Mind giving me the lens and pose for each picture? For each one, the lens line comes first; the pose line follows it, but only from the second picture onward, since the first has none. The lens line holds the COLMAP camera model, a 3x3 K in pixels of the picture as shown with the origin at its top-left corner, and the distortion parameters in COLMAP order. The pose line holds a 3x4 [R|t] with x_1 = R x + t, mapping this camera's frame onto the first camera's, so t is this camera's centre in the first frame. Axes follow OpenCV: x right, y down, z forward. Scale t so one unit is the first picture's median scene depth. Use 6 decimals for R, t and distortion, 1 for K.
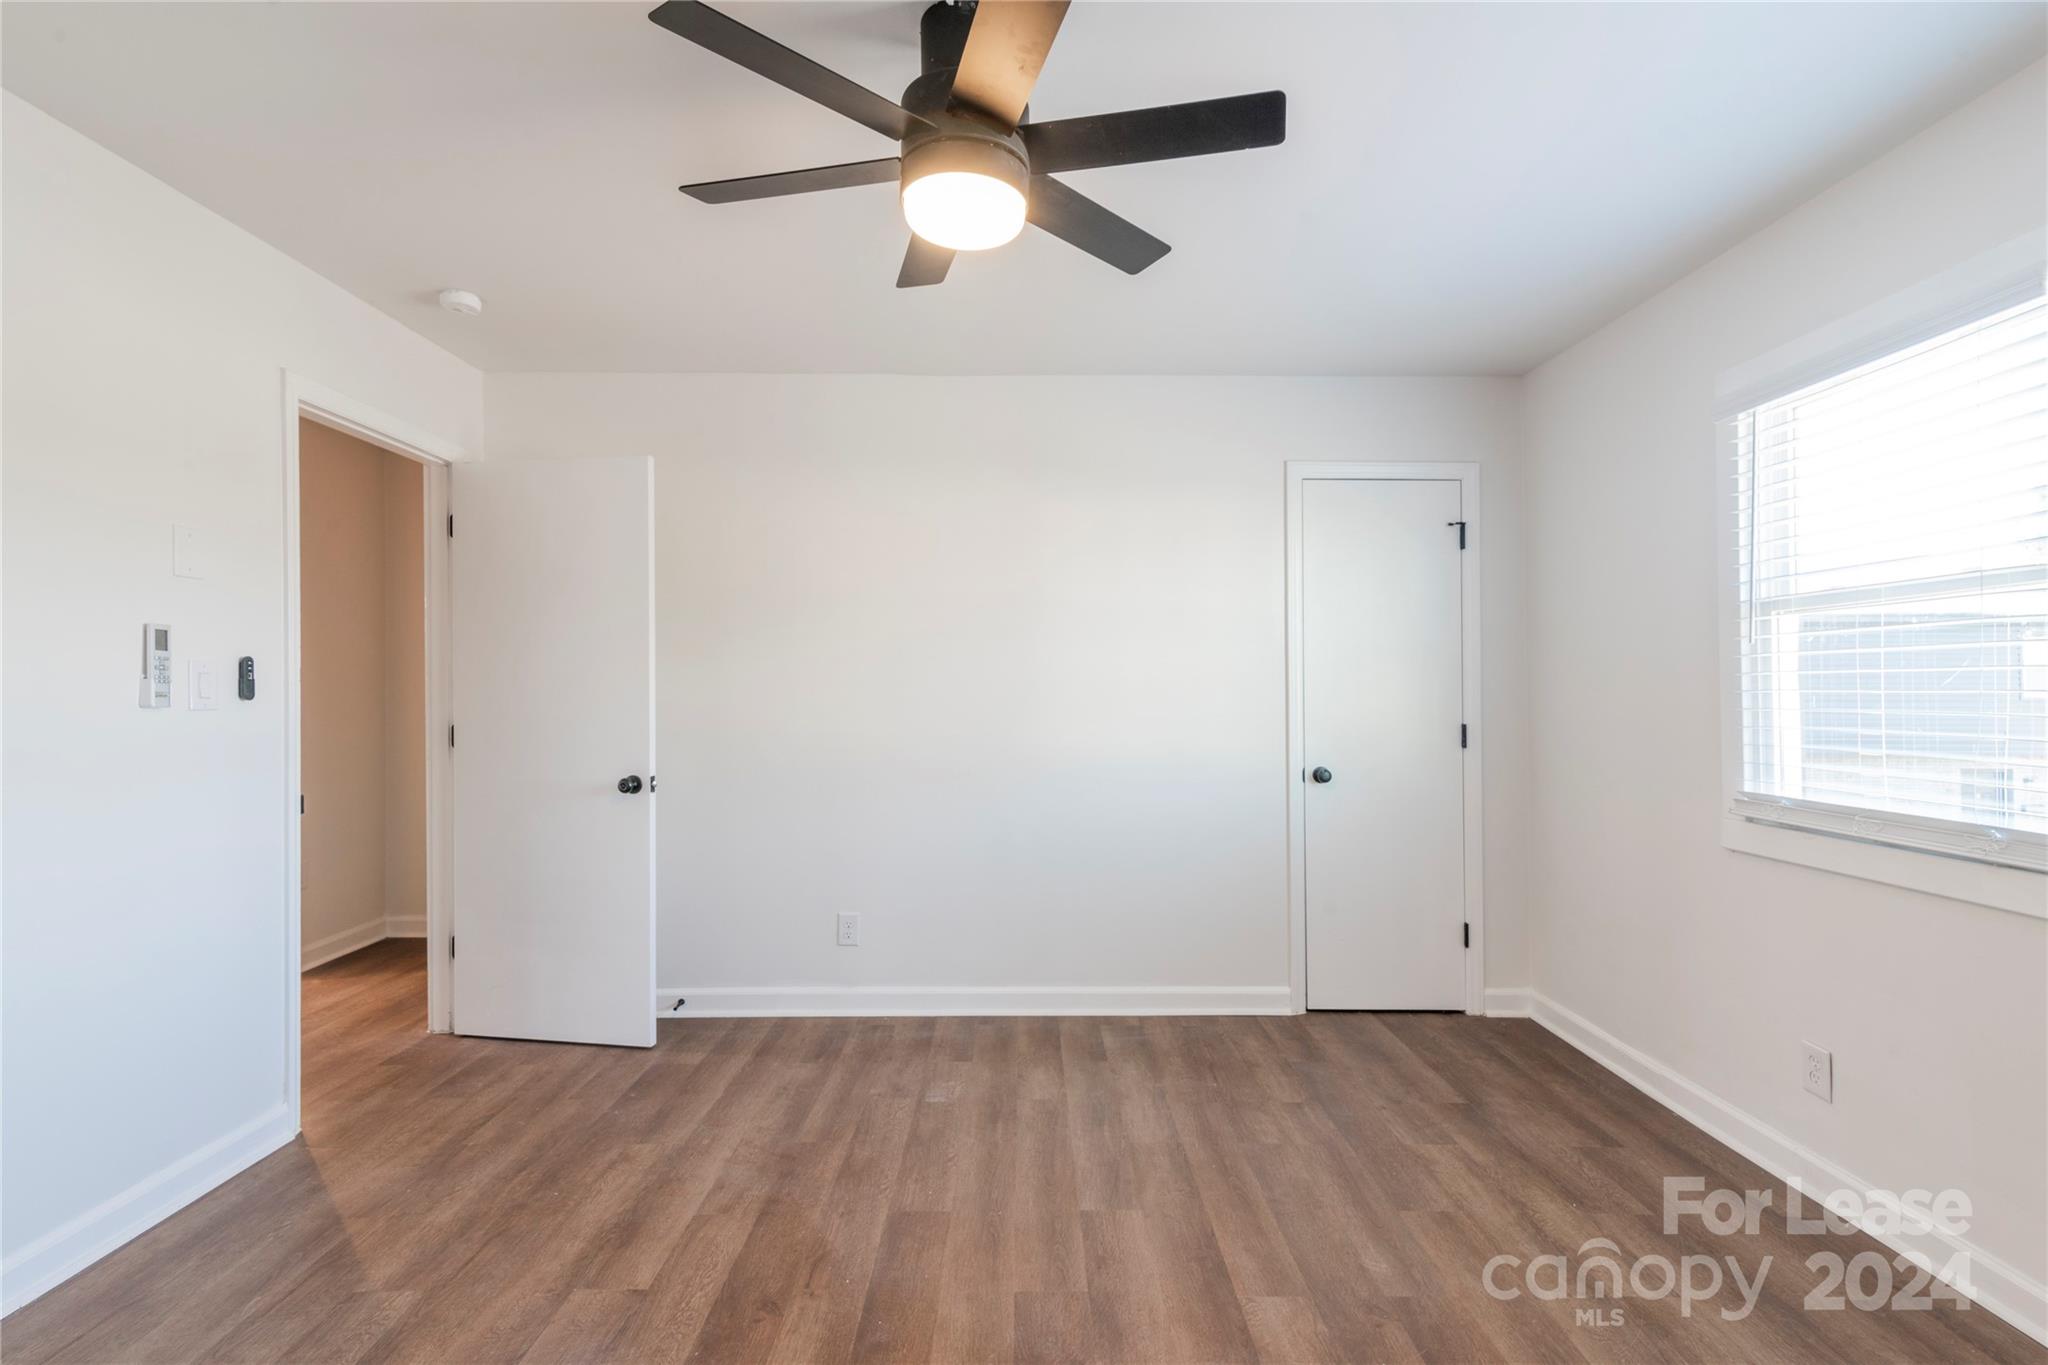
lens RADIAL K [[961.8, 0, 984.7], [0, 961.8, 671.1], [0, 0, 1]] dist [0.025856, -0.002548]
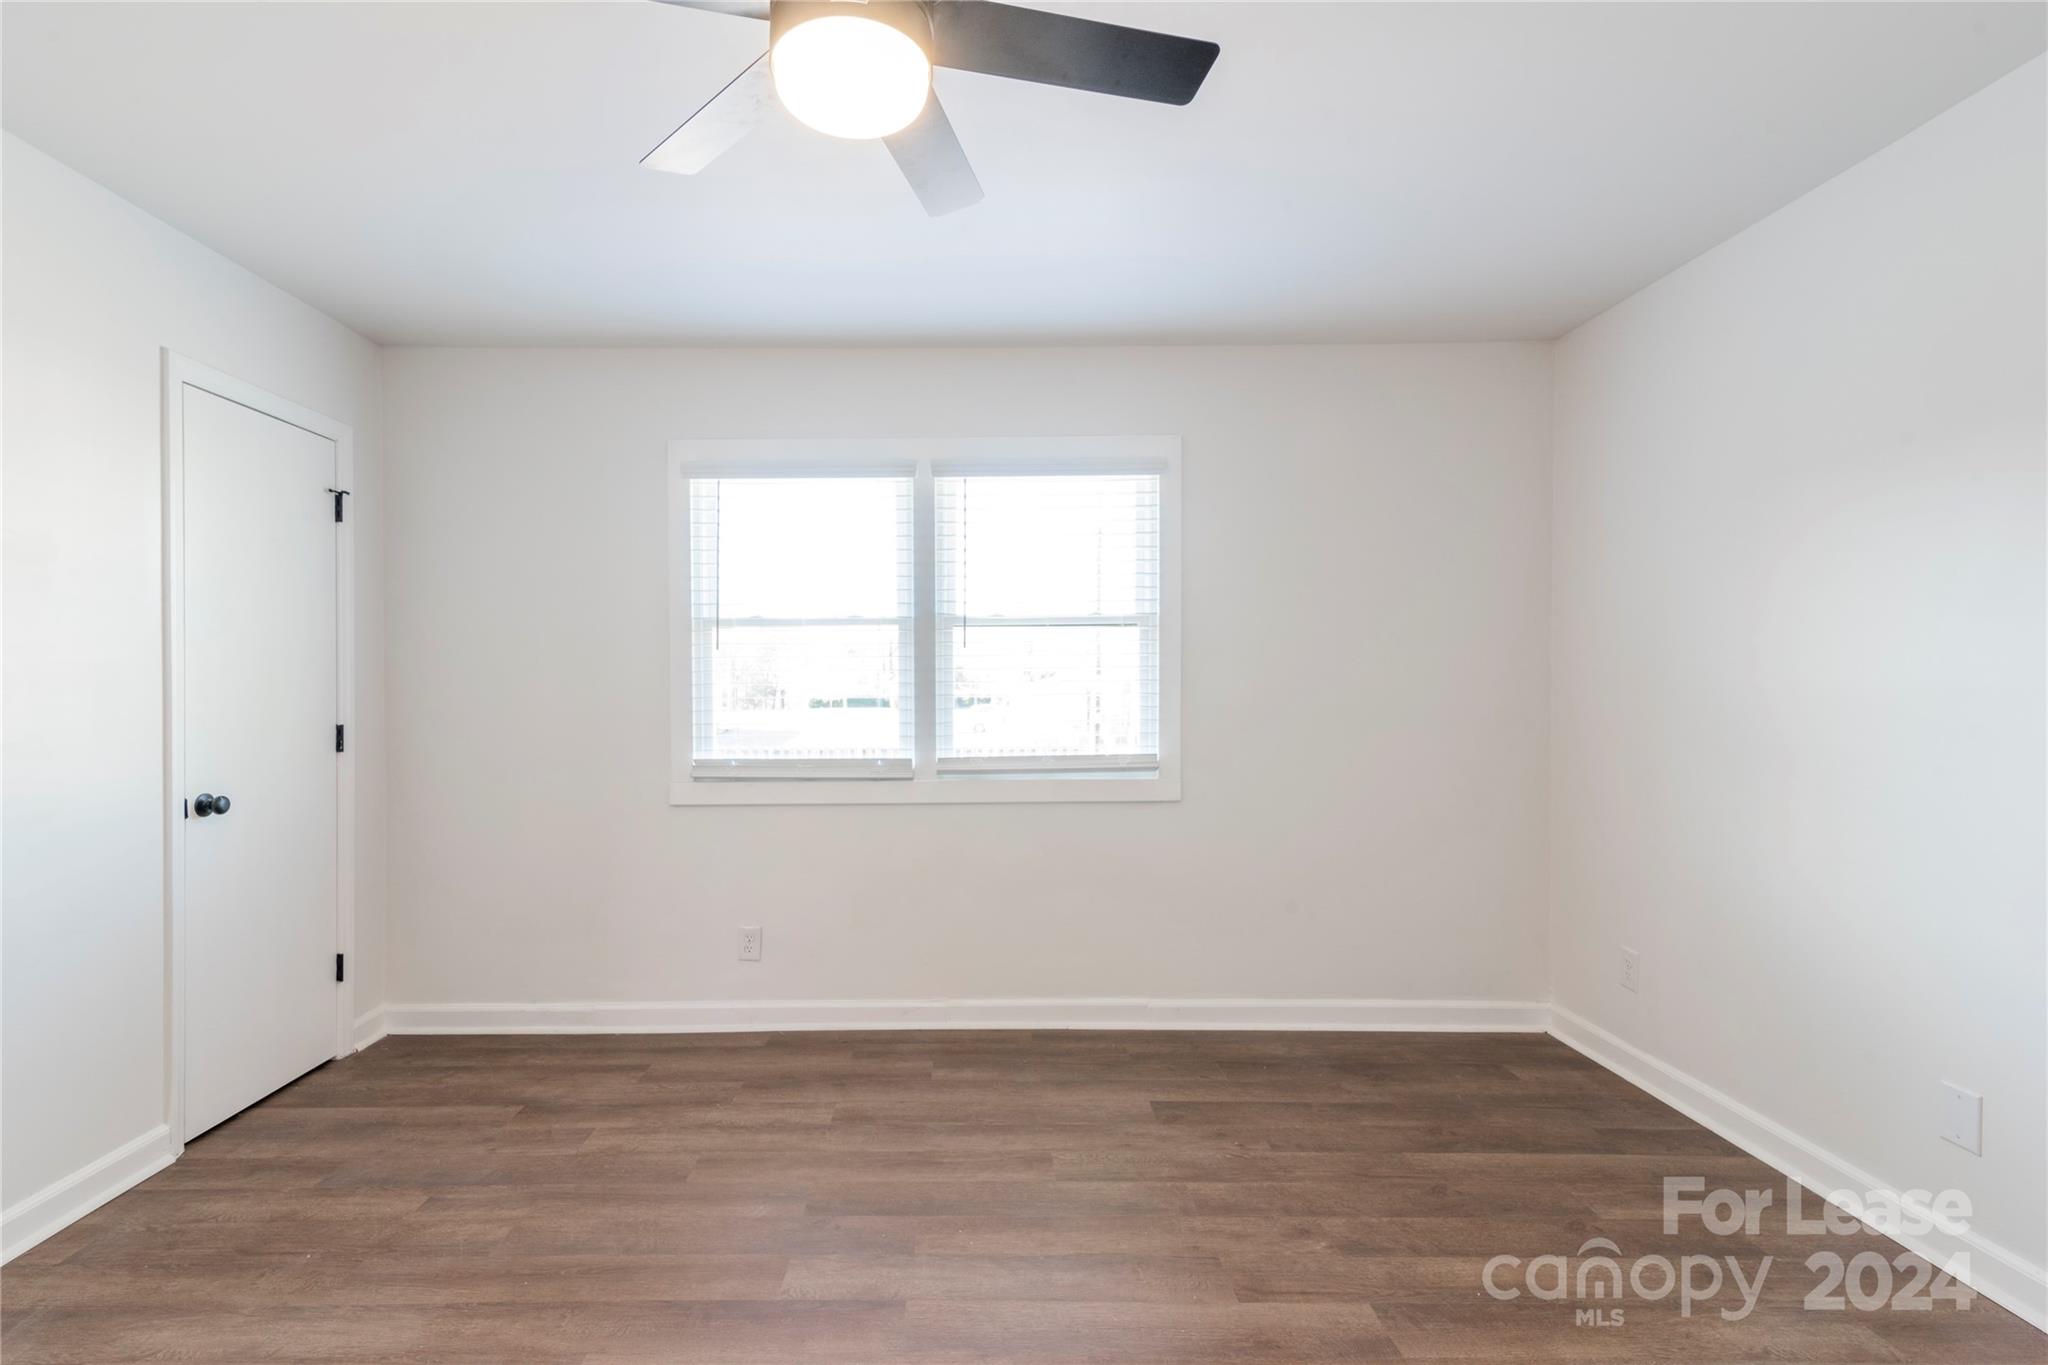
lens RADIAL K [[961.8, 0, 1027.3], [0, 961.8, 667.0], [0, 0, 1]] dist [0.025856, -0.002548]
pose [[-0.041621, 0.011410, 0.999068, -0.489211], [-0.020070, 0.999723, -0.012254, 0.002599], [-0.998932, -0.020561, -0.041381, 0.518865]]
